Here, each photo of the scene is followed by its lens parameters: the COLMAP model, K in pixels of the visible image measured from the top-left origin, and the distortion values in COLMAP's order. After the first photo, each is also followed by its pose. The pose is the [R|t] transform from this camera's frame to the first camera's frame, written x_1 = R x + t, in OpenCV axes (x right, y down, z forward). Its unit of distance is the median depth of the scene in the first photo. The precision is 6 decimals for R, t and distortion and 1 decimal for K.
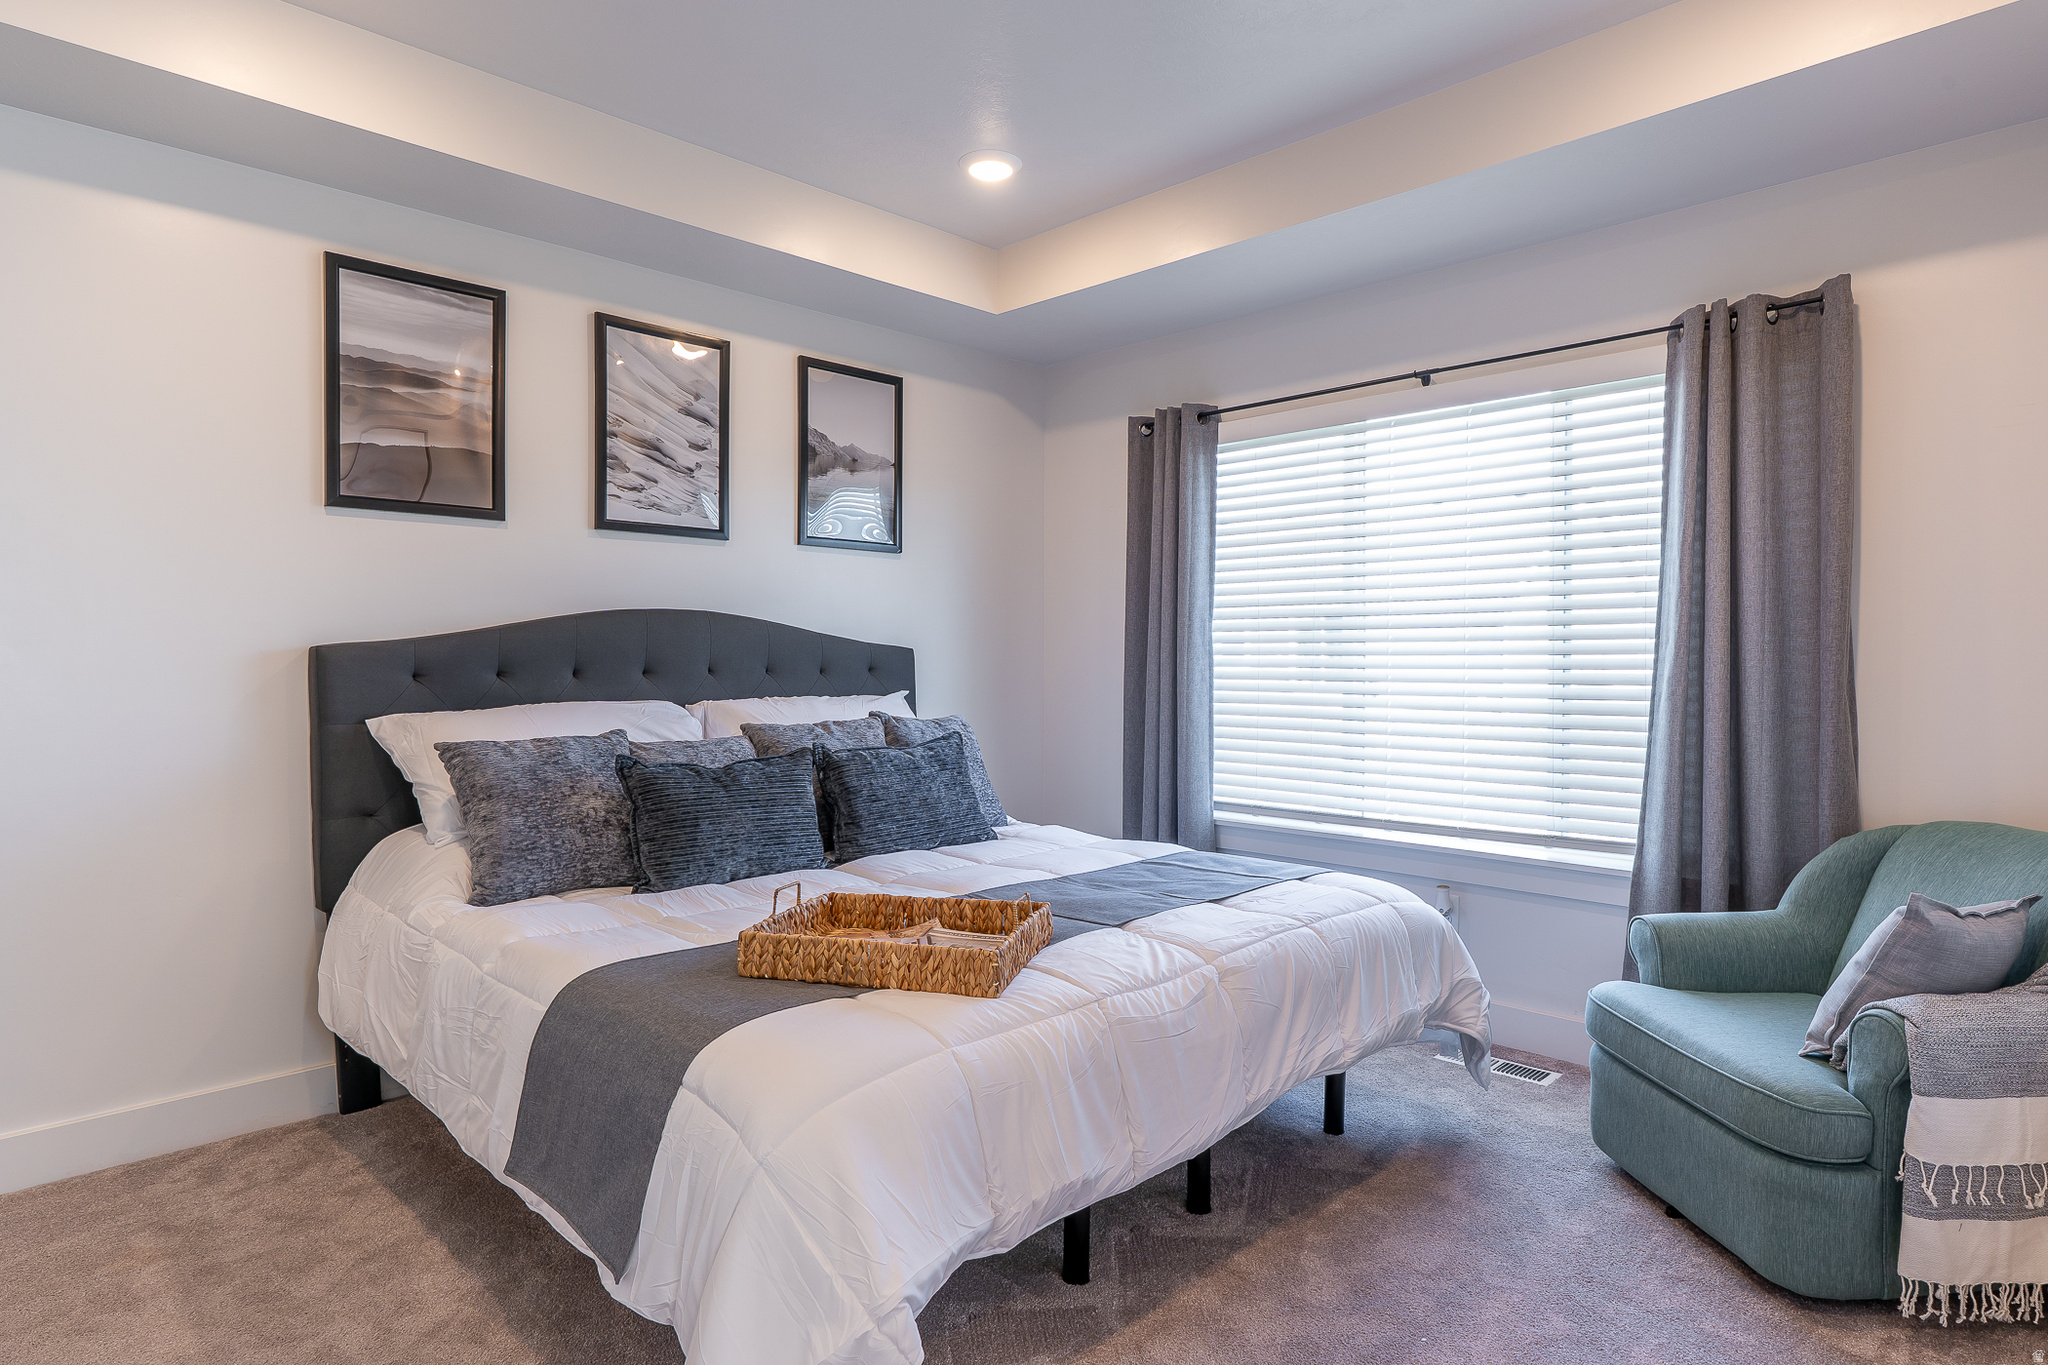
lens RADIAL K [[1171.9, 0, 1010.0], [0, 1171.9, 682.6], [0, 0, 1]] dist [-0.002393, -0.001325]
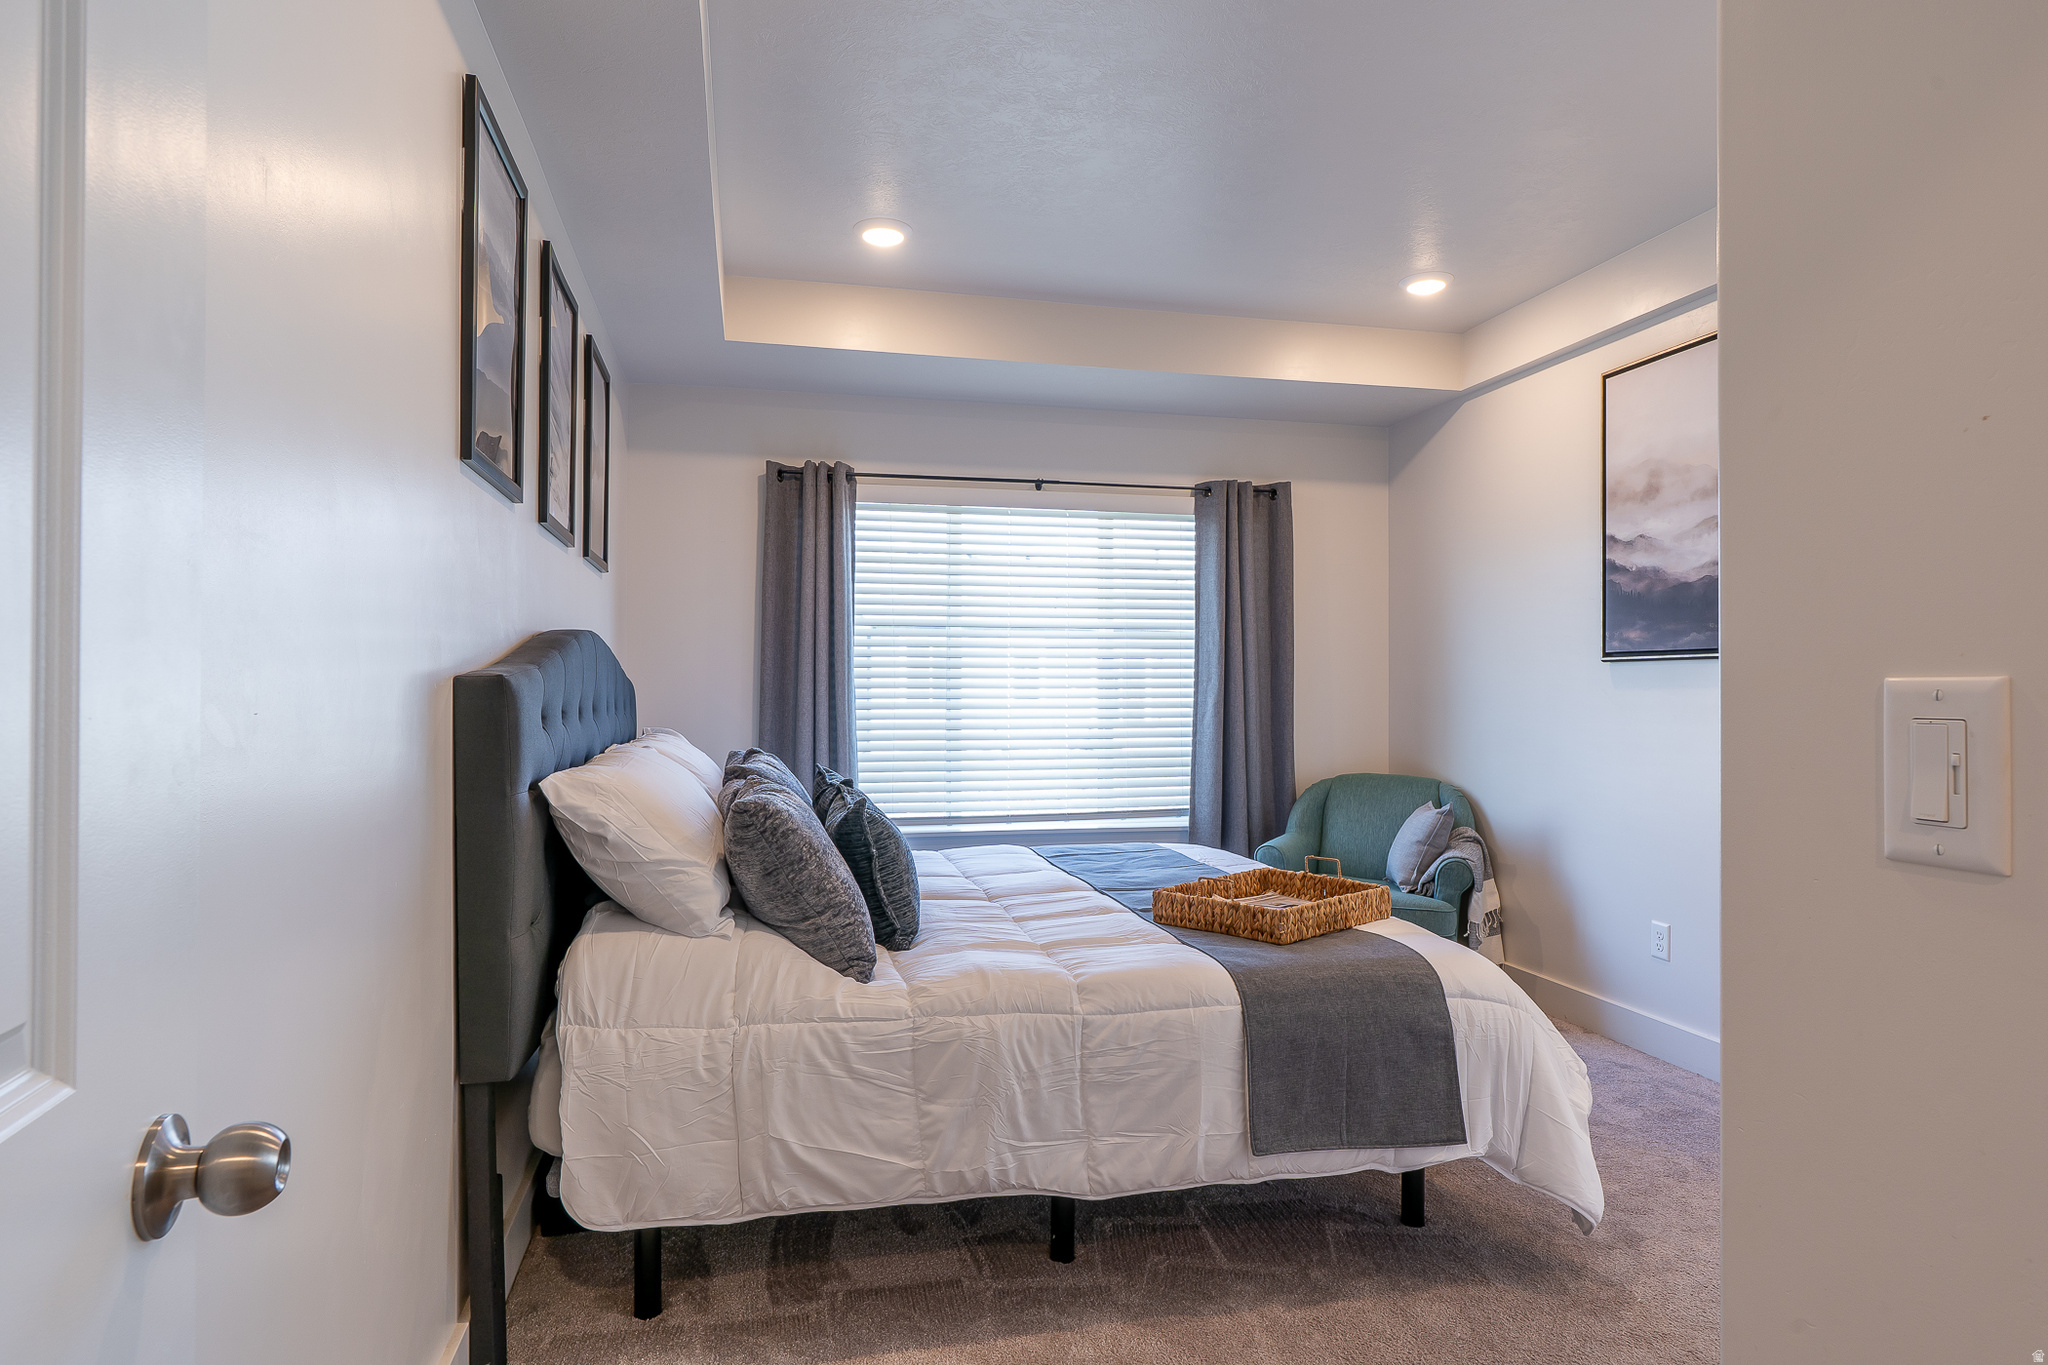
lens RADIAL K [[1171.9, 0, 1010.9], [0, 1171.9, 680.7], [0, 0, 1]] dist [-0.002393, -0.001325]
pose [[0.509895, 0.007526, 0.860204, -0.875023], [0.017395, 0.999667, -0.019057, -0.008436], [-0.860061, 0.024680, 0.509595, 0.360189]]
